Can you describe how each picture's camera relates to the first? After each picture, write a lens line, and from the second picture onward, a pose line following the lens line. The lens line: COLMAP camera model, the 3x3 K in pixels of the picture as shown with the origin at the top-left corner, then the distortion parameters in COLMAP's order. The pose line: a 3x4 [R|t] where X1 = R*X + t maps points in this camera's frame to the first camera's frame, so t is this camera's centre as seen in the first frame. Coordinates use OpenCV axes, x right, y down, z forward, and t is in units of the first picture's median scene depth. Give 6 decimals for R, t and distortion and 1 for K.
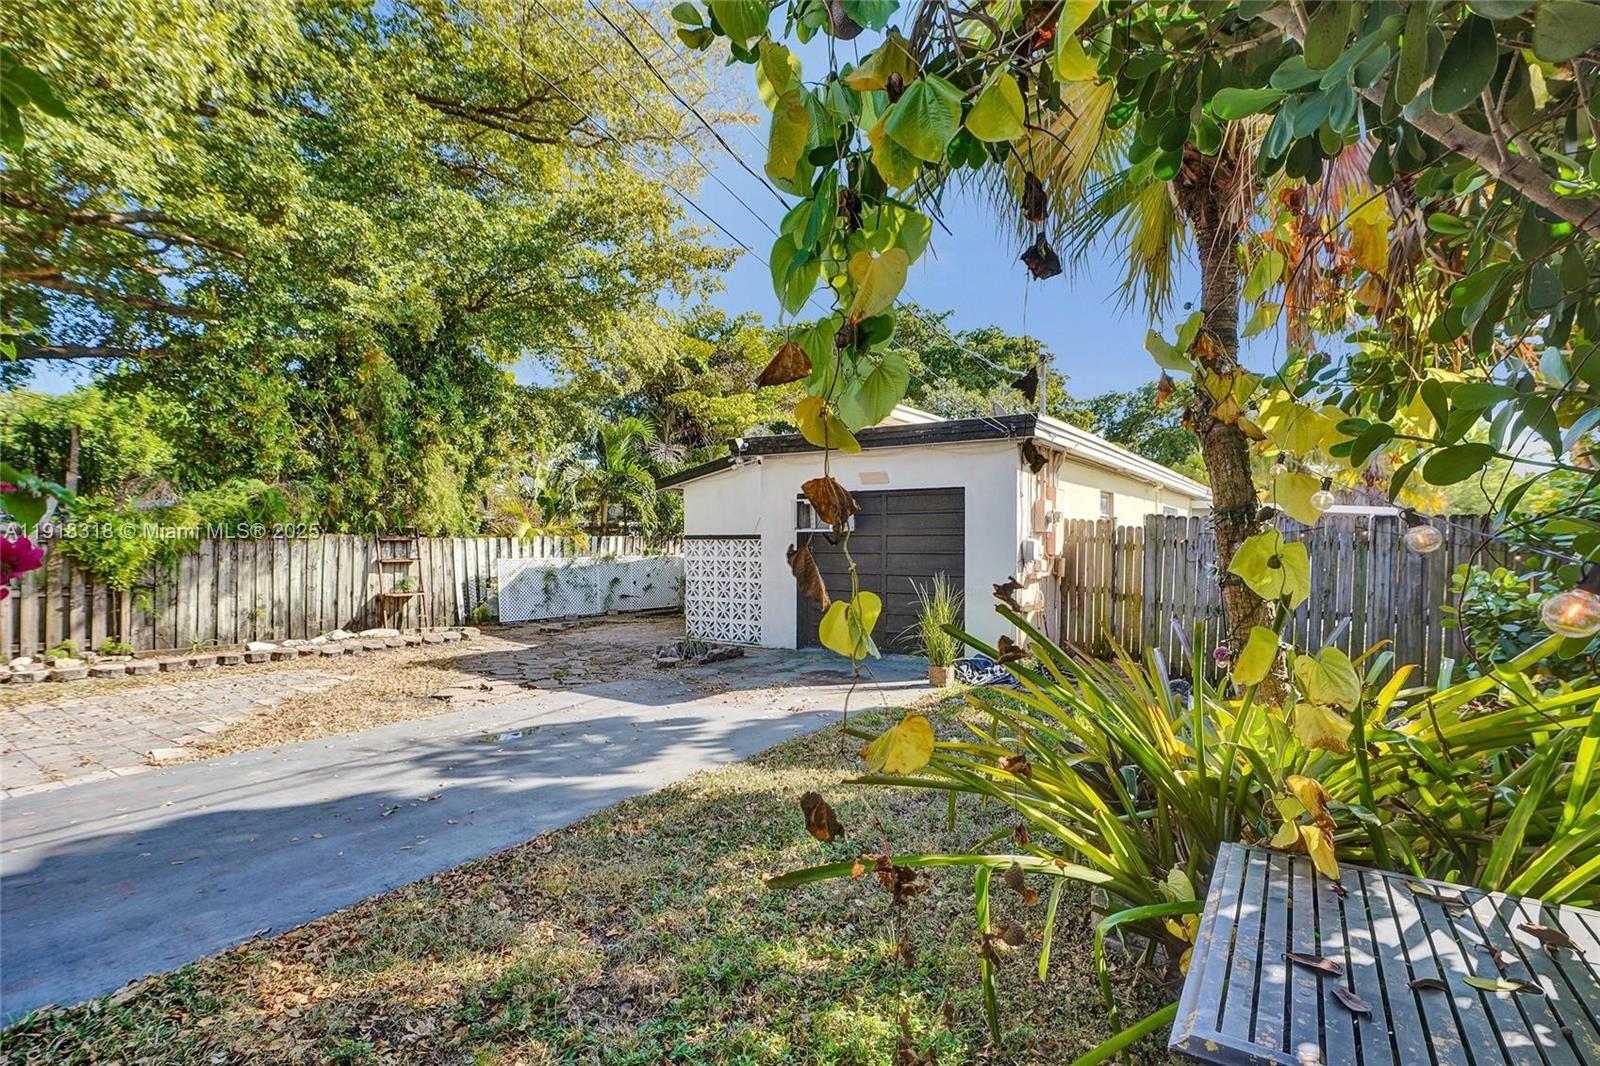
lens RADIAL K [[760.1, 0, 800.0], [0, 760.1, 533.0], [0, 0, 1]] dist [-0.002667, 0.005759]
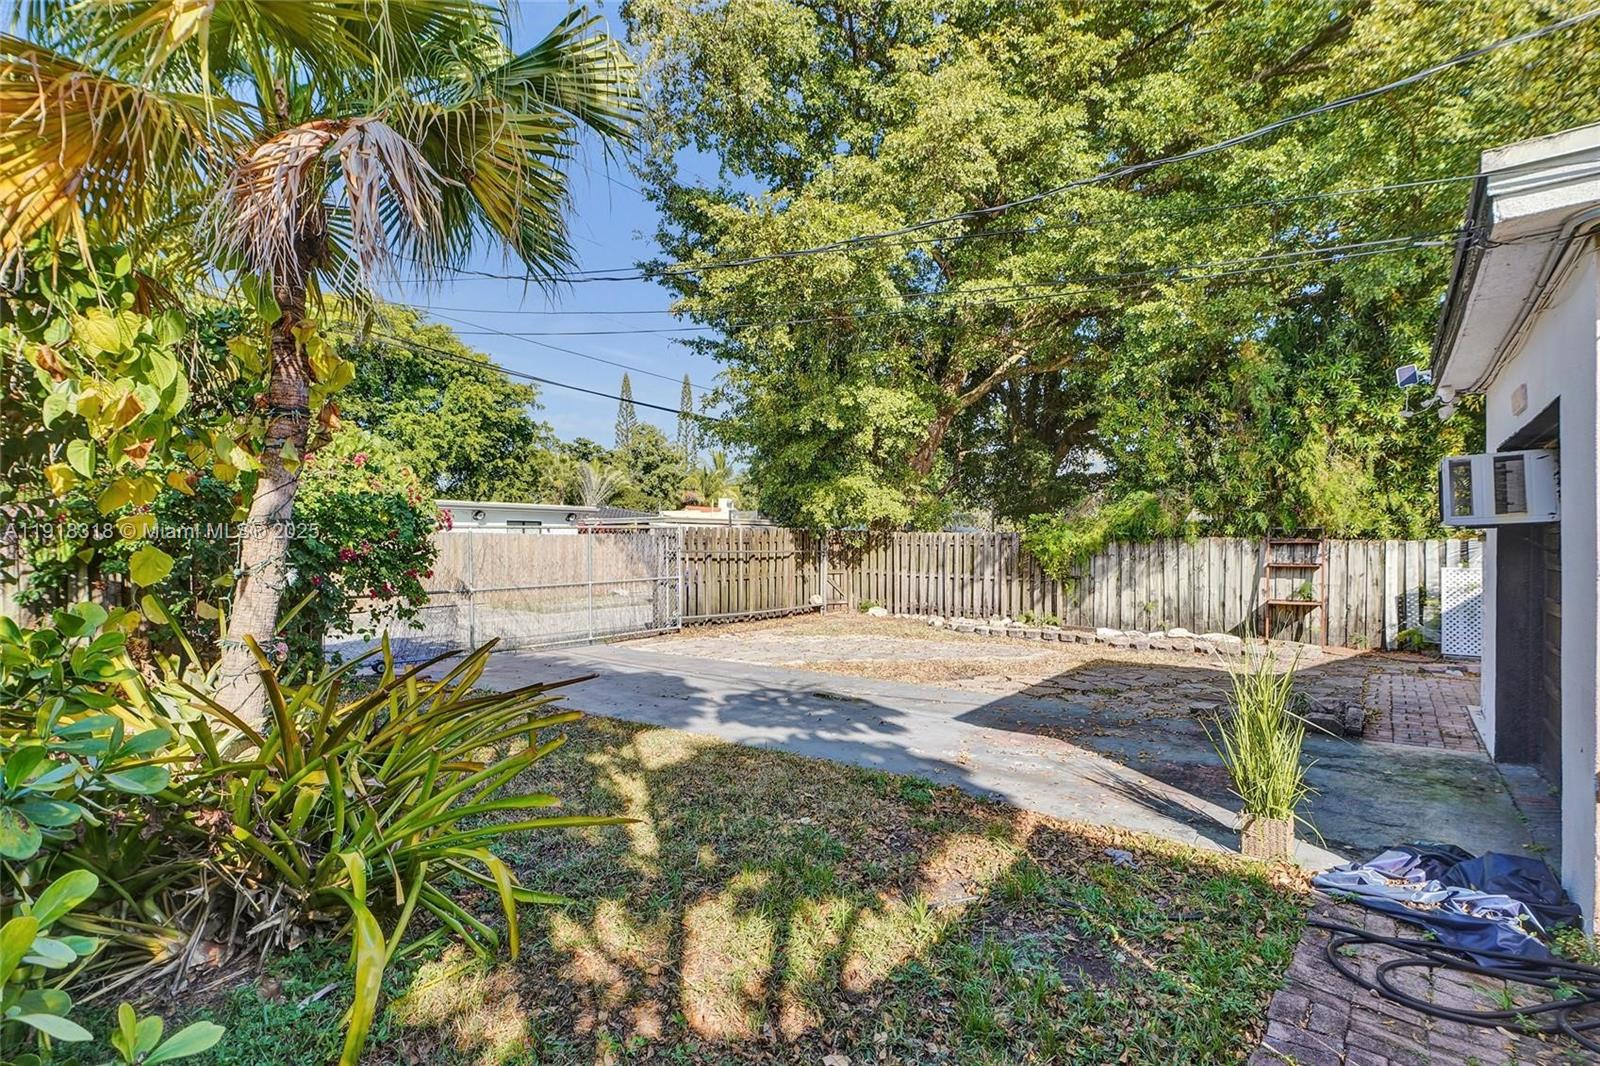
lens RADIAL K [[760.1, 0, 800.0], [0, 760.1, 533.0], [0, 0, 1]] dist [-0.002667, 0.005759]
pose [[-0.037293, -0.016263, -0.999172, 0.411469], [0.012062, 0.999787, -0.016723, 0.006181], [0.999232, -0.012675, -0.037089, 0.458665]]
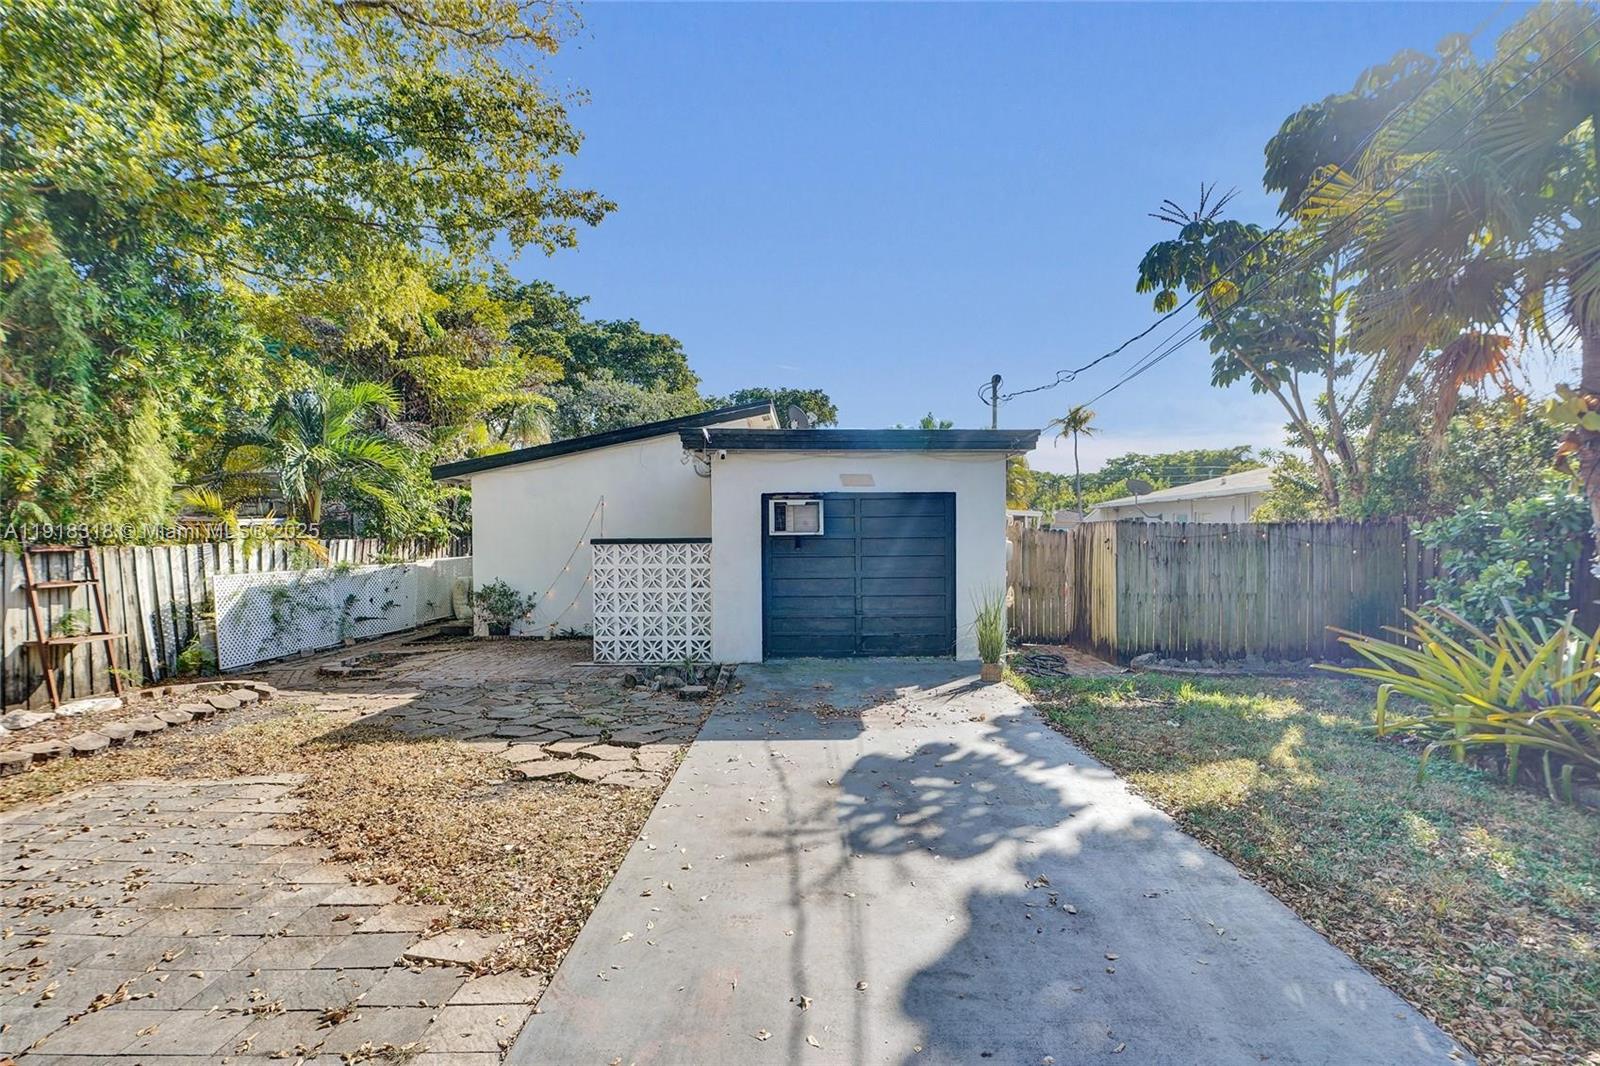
lens RADIAL K [[768.8, 0, 800.0], [0, 768.8, 533.0], [0, 0, 1]] dist [-0.001586, 0.000671]
pose [[0.822965, -0.005555, 0.568064, -0.402924], [0.001998, 0.999974, 0.006885, -0.008240], [-0.568088, -0.004531, 0.822955, 0.168387]]
